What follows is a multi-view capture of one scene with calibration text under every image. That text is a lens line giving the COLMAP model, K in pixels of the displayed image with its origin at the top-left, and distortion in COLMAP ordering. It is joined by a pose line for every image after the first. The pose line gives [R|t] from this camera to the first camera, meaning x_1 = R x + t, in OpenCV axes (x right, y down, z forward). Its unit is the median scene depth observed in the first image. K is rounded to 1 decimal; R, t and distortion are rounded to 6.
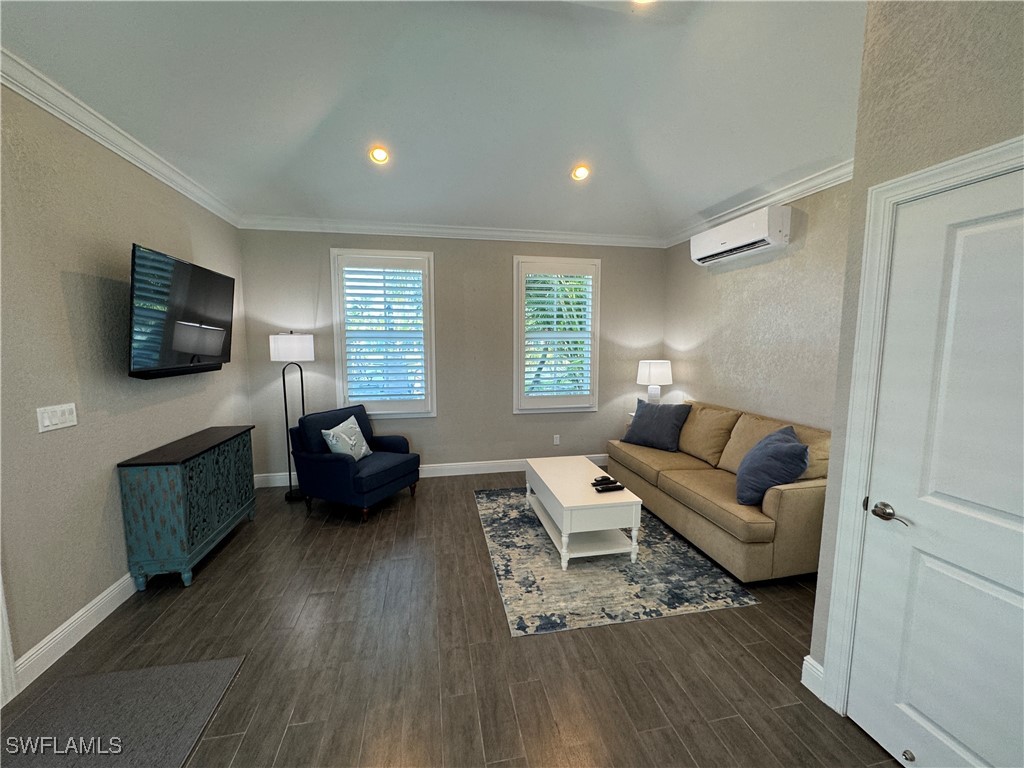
lens RADIAL K [[406.2, 0, 509.2], [0, 406.2, 384.3], [0, 0, 1]] dist [-0.001965, 0.000520]
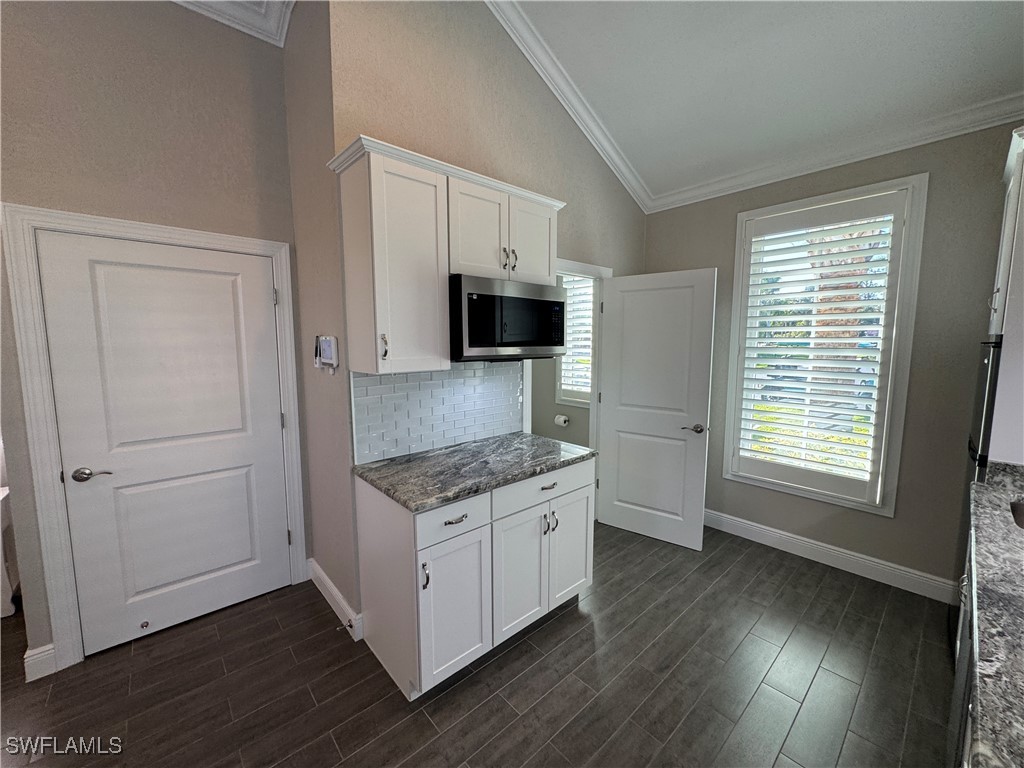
lens RADIAL K [[406.2, 0, 509.2], [0, 406.2, 384.3], [0, 0, 1]] dist [-0.001965, 0.000520]
pose [[-0.502106, -0.092680, 0.859825, -0.327072], [0.089772, 0.983284, 0.158411, -0.018621], [-0.860134, 0.156728, -0.485393, 0.170675]]
